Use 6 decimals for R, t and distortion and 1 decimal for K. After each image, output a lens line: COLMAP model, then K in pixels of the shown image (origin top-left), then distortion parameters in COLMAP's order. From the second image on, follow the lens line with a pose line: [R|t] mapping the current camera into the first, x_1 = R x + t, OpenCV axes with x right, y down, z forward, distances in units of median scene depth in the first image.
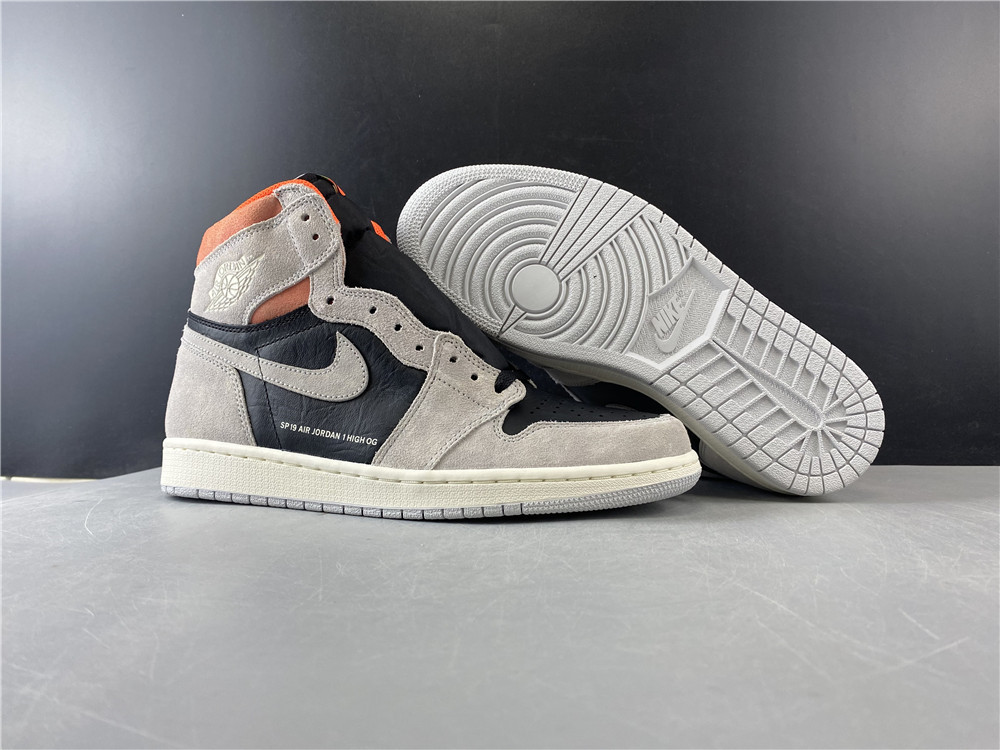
lens RADIAL K [[756.4, 0, 503.5], [0, 756.4, 368.8], [0, 0, 1]] dist [0.016518, -0.038894]
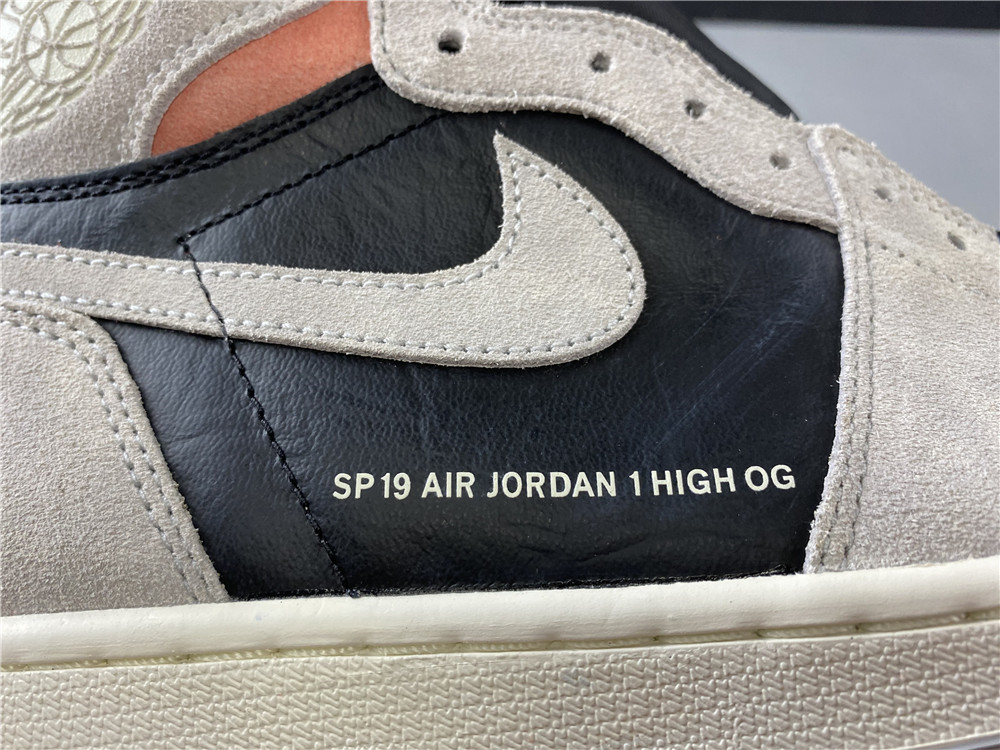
lens RADIAL K [[756.4, 0, 490.2], [0, 756.4, 377.1], [0, 0, 1]] dist [0.016518, -0.038894]
pose [[0.959511, -0.099885, 0.263365, -0.306360], [0.152270, 0.970551, -0.186668, 0.092313], [-0.236963, 0.219213, 0.946464, 0.753669]]
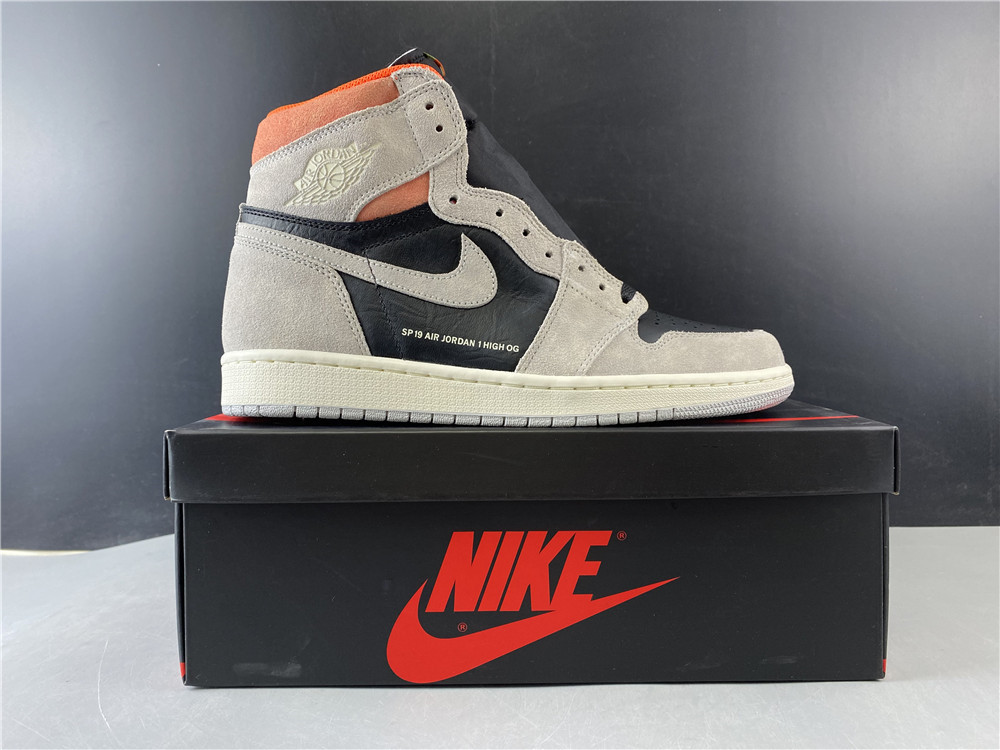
lens RADIAL K [[756.4, 0, 504.8], [0, 756.4, 373.0], [0, 0, 1]] dist [0.016518, -0.038894]
pose [[0.952803, 0.007519, 0.303497, -0.452762], [-0.015298, 0.999612, 0.023264, 0.100444], [-0.303204, -0.026809, 0.952548, 0.091978]]
